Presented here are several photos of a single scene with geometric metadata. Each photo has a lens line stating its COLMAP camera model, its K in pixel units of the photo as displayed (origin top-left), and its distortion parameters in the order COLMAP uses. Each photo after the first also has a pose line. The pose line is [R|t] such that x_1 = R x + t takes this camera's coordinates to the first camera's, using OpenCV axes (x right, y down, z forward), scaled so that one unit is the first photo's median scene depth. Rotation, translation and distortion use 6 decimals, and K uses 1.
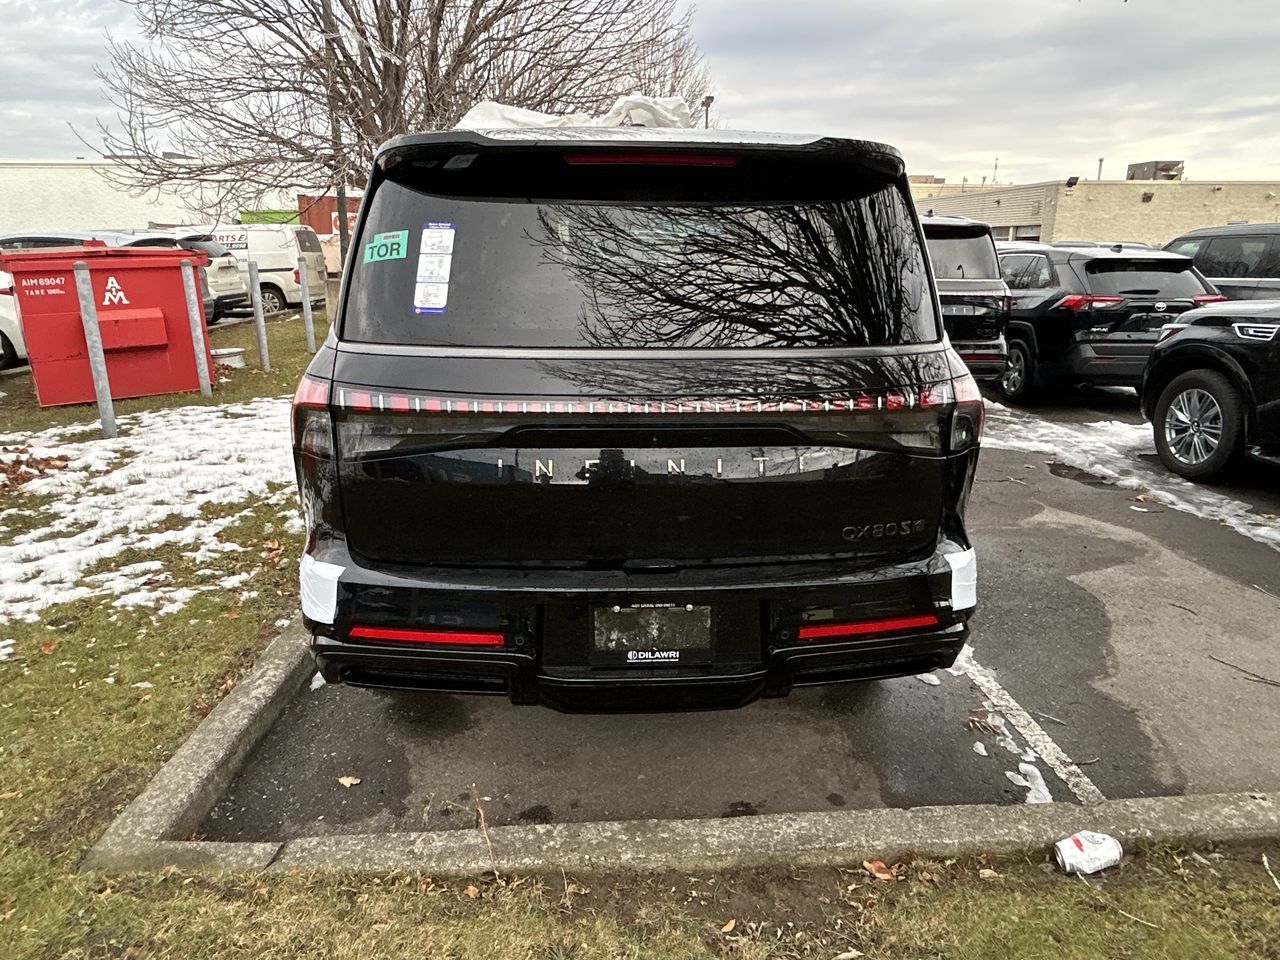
lens RADIAL K [[817.4, 0, 642.3], [0, 817.4, 475.4], [0, 0, 1]] dist [-0.007735, 0.004106]
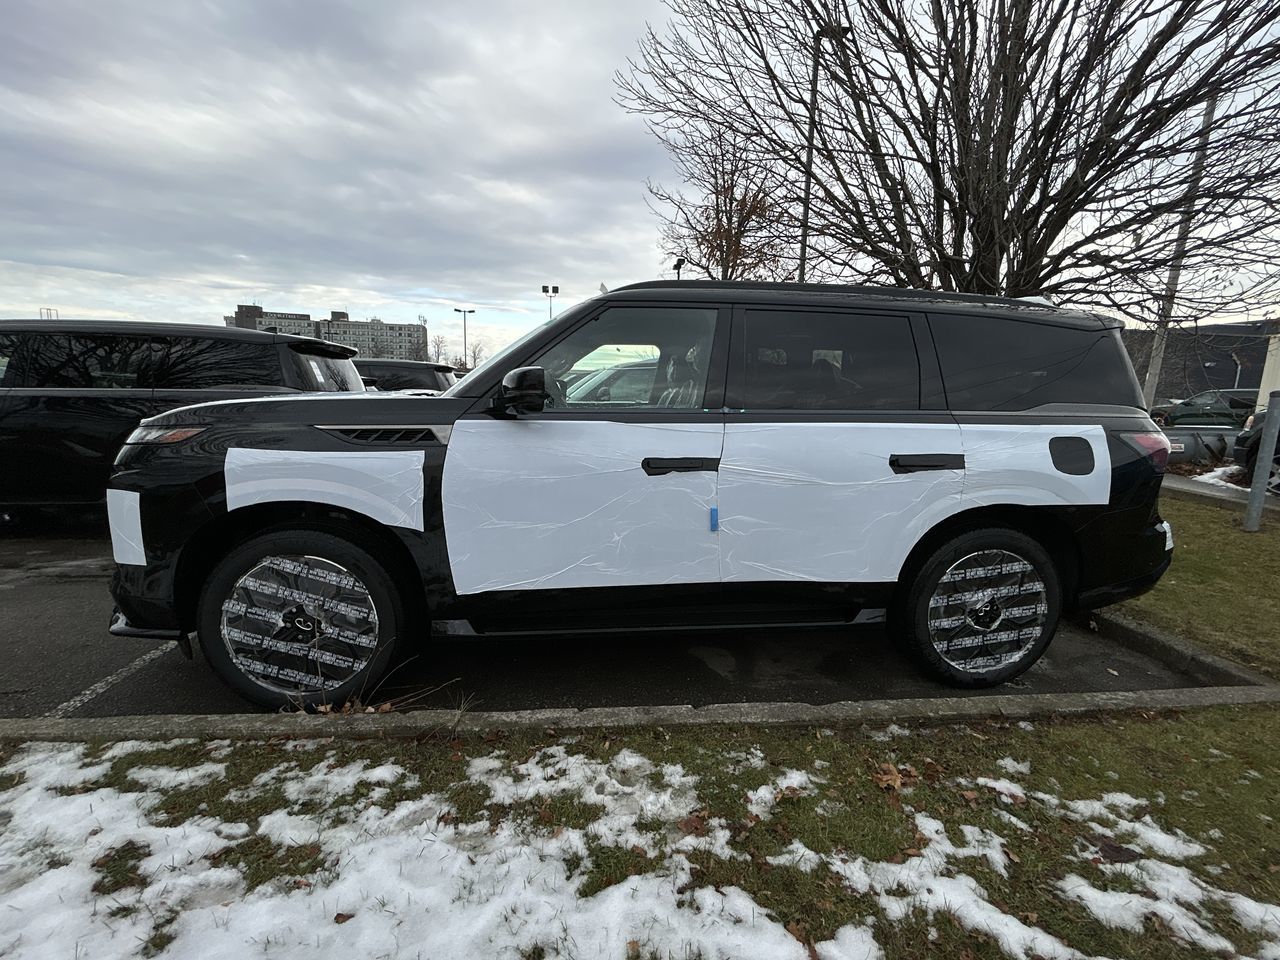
lens RADIAL K [[556.7, 0, 639.5], [0, 556.7, 482.0], [0, 0, 1]] dist [-0.004095, 0.002141]
pose [[-0.046657, -0.165219, 0.985153, -1.668944], [0.245936, 0.953969, 0.171637, -0.541211], [-0.968163, 0.250292, -0.003876, 2.229252]]
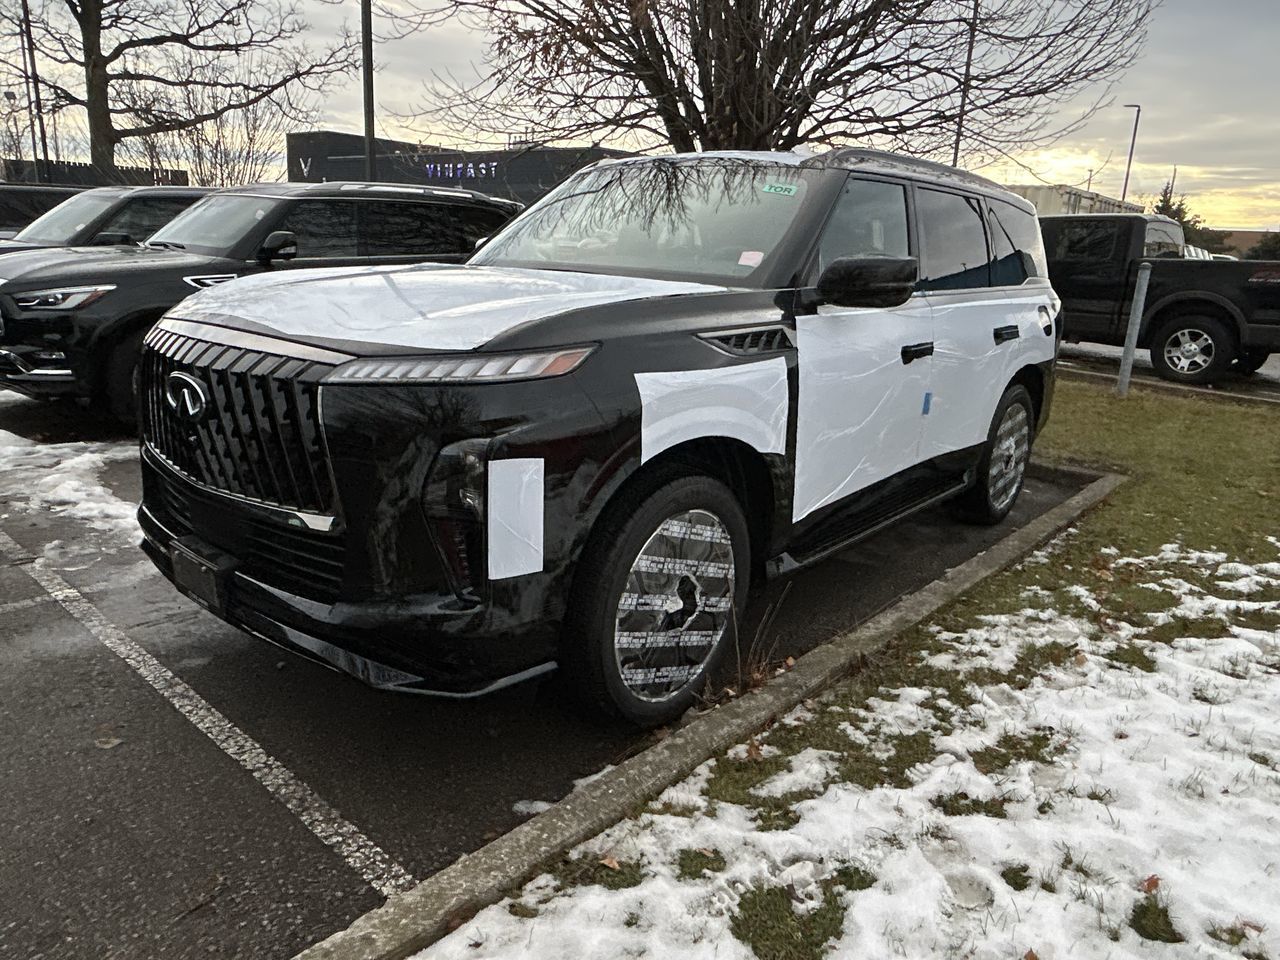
lens RADIAL K [[867.6, 0, 641.0], [0, 867.6, 474.0], [0, 0, 1]] dist [-0.010449, 0.005027]
pose [[-0.715794, -0.214576, 0.664527, -1.368885], [0.141560, 0.887274, 0.438983, -0.989543], [-0.683813, 0.408291, -0.604730, 3.684081]]
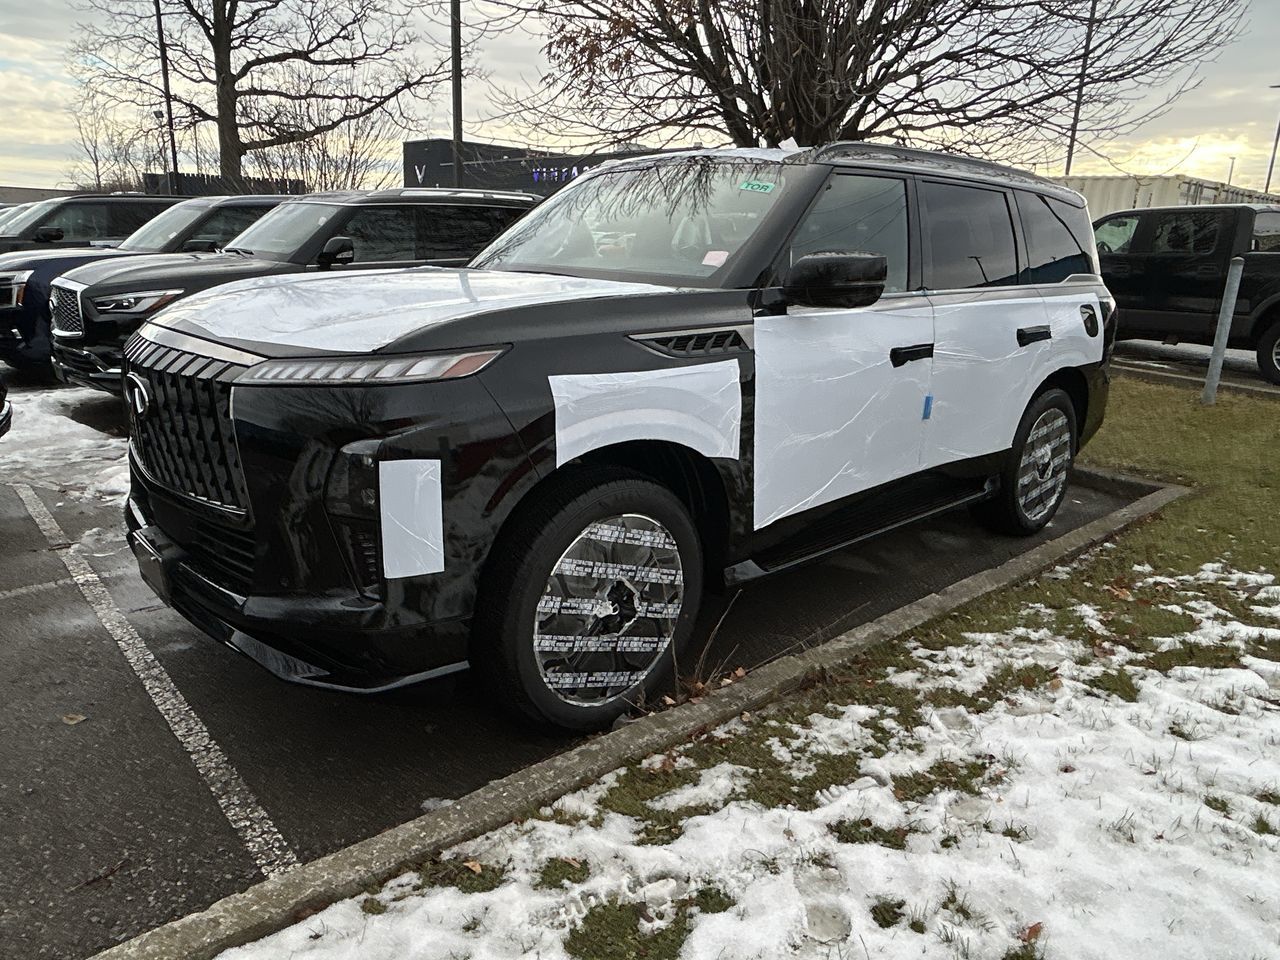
lens RADIAL K [[867.6, 0, 641.5], [0, 867.6, 474.7], [0, 0, 1]] dist [-0.010449, 0.005027]
pose [[-0.626424, -0.227353, 0.745590, -1.524874], [0.176962, 0.890063, 0.420086, -0.948051], [-0.759130, 0.395093, -0.517324, 3.495317]]
